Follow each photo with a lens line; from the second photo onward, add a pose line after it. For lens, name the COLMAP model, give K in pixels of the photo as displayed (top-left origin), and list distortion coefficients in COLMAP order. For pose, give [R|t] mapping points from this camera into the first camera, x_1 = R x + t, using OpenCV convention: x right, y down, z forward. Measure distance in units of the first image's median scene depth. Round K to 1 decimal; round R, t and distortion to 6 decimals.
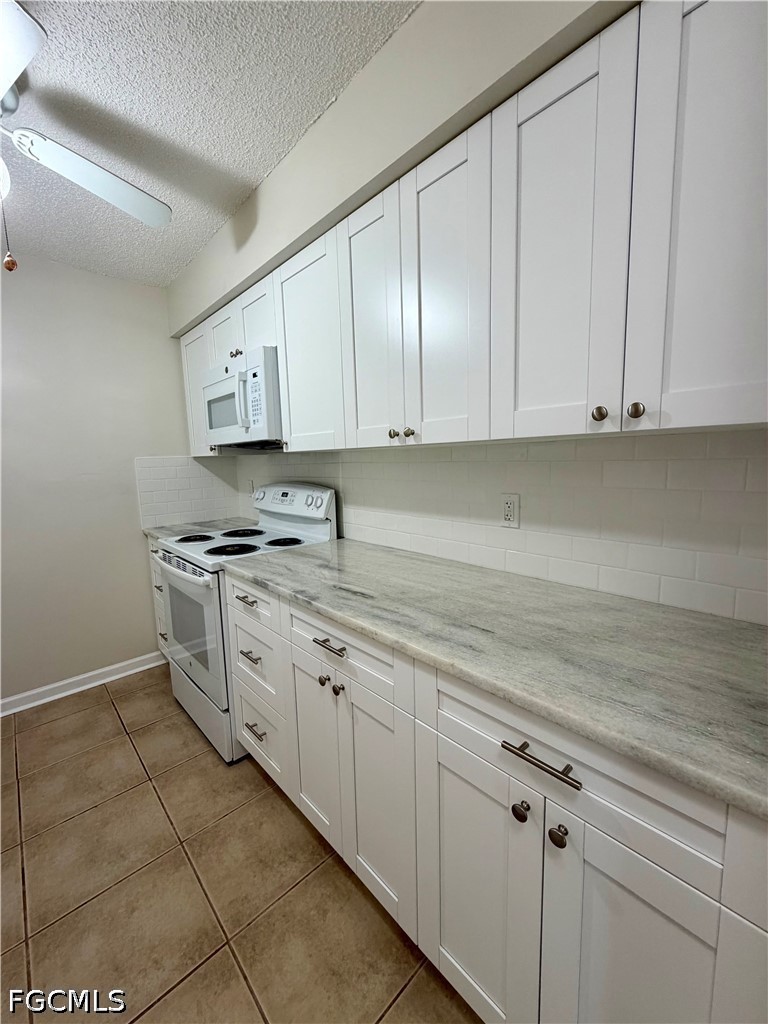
lens RADIAL K [[409.4, 0, 384.1], [0, 409.4, 510.9], [0, 0, 1]] dist [0.001357, -0.000163]
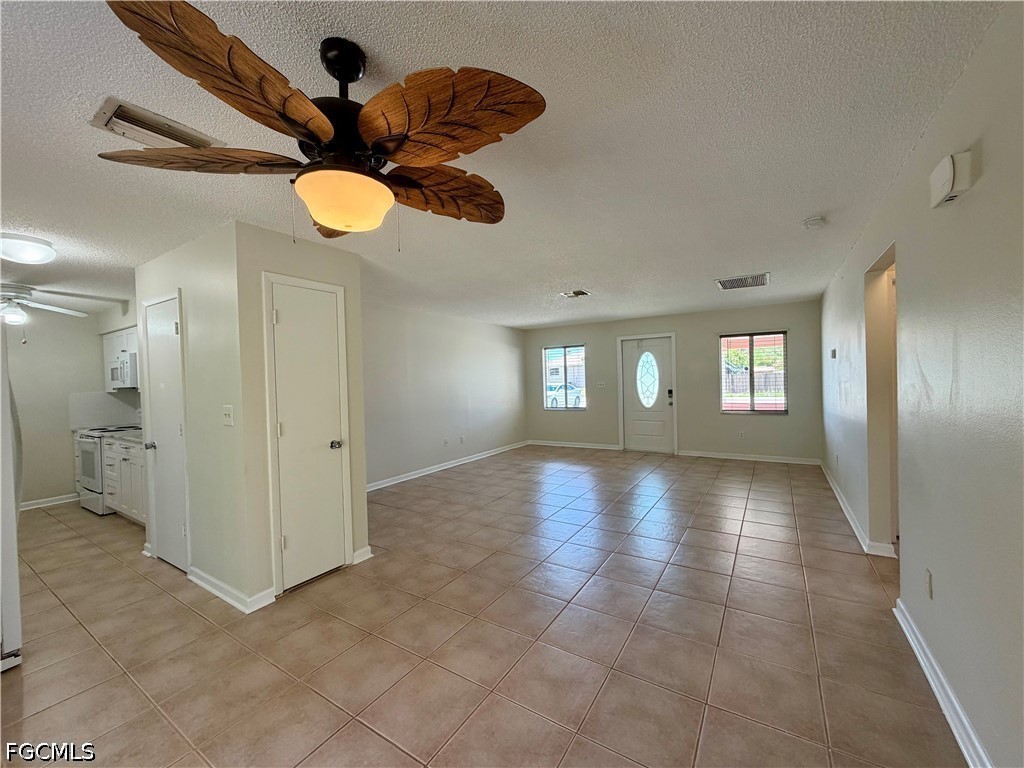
lens RADIAL K [[409.4, 0, 510.8], [0, 409.4, 385.3], [0, 0, 1]] dist [0.001357, -0.000163]
pose [[0.968873, -0.002174, 0.247549, 1.813072], [0.032617, 0.992365, -0.118943, 0.260097], [-0.245401, 0.123315, 0.961547, -2.697862]]
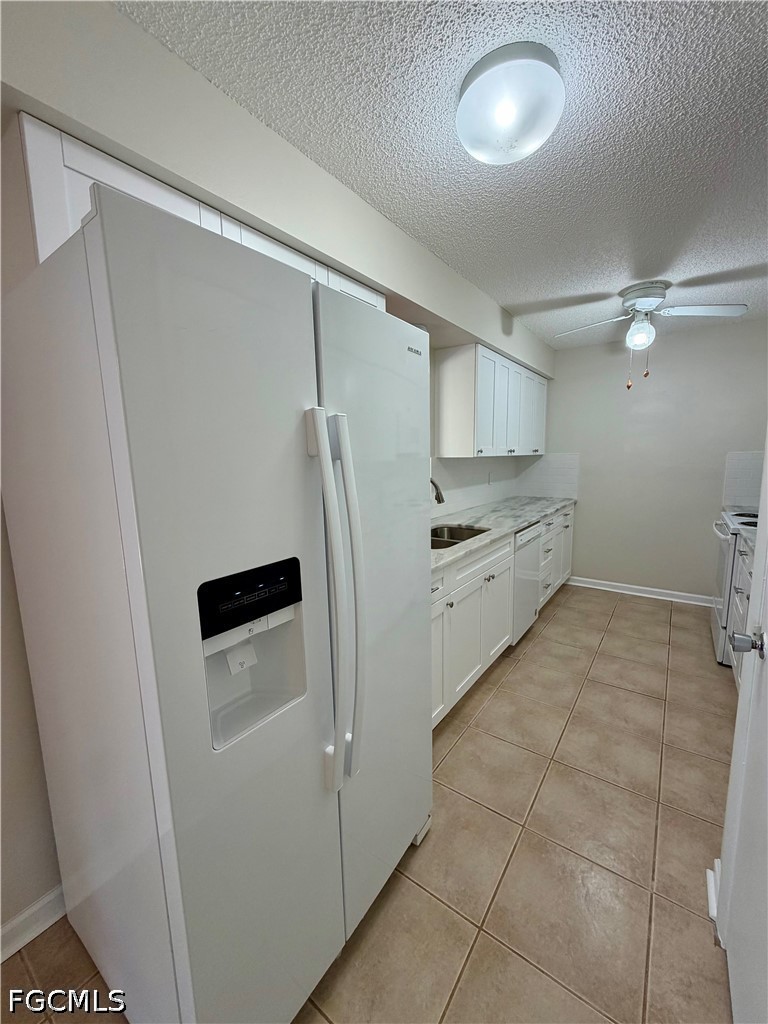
lens RADIAL K [[409.4, 0, 383.2], [0, 409.4, 508.9], [0, 0, 1]] dist [0.001357, -0.000163]
pose [[0.192620, 0.156716, -0.968678, 0.939568], [-0.116883, 0.983801, 0.135921, 0.005057], [0.974287, 0.087041, 0.207817, -0.696935]]
